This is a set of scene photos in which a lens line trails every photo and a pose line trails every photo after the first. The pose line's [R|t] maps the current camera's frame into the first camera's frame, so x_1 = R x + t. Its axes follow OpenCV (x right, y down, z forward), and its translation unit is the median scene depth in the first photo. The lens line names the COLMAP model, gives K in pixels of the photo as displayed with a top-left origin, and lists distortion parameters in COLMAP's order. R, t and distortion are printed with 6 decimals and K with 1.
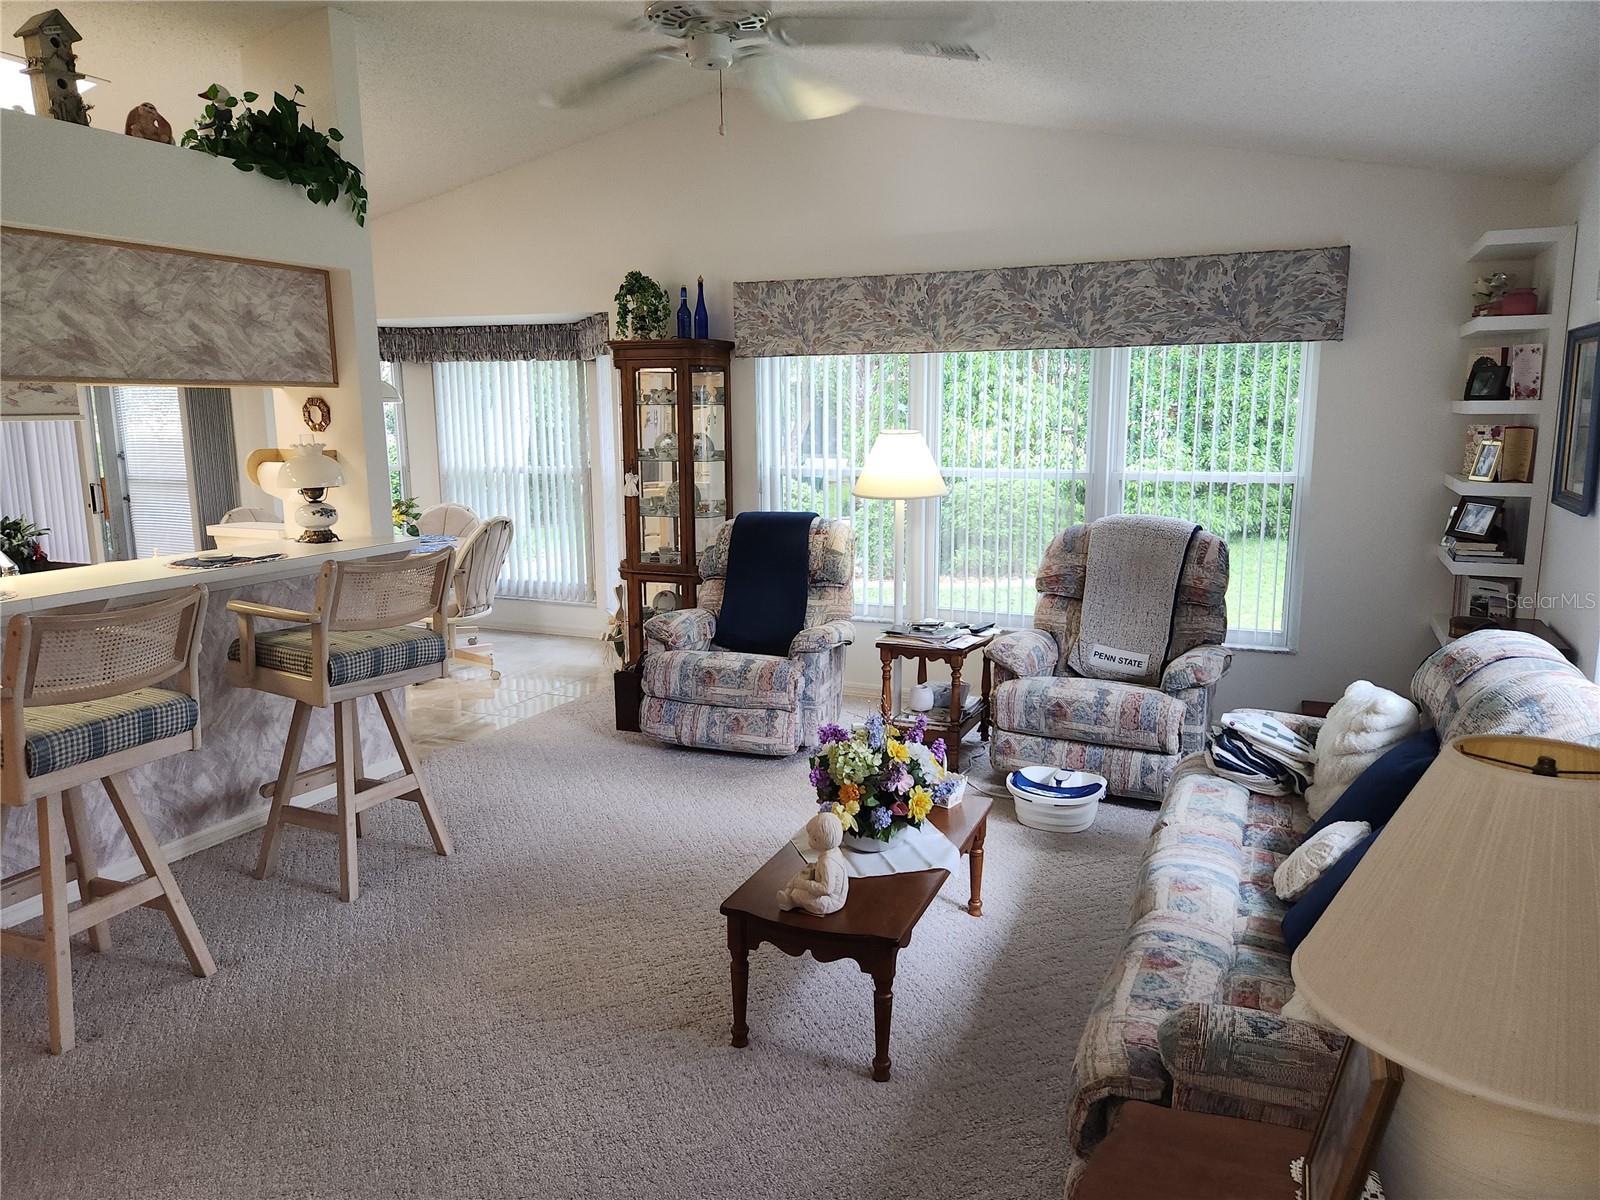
lens RADIAL K [[1075.2, 0, 802.3], [0, 1075.2, 599.4], [0, 0, 1]] dist [0.044200, -0.052702]
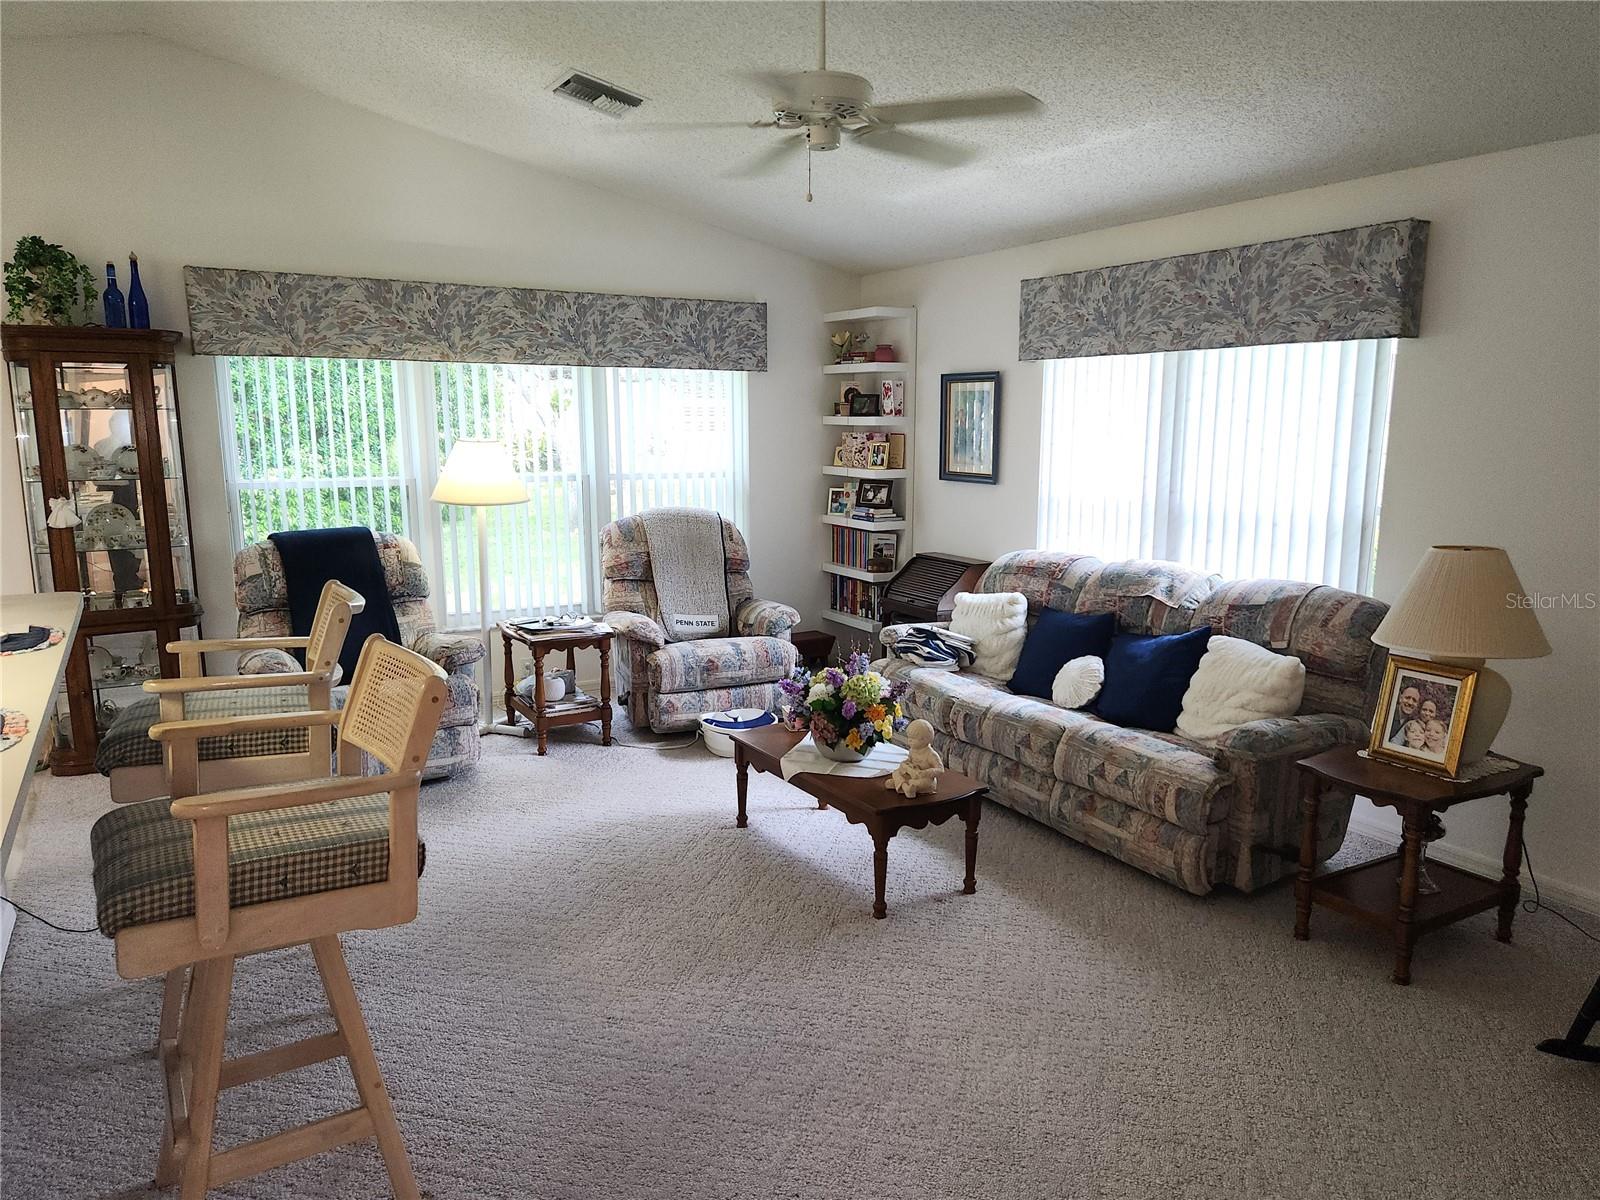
lens RADIAL K [[1075.2, 0, 794.4], [0, 1075.2, 604.8], [0, 0, 1]] dist [0.044200, -0.052702]
pose [[0.597836, -0.130727, 0.790887, -0.571369], [0.132682, 0.989142, 0.063201, -0.025836], [-0.790561, 0.067153, 0.608690, 0.149786]]
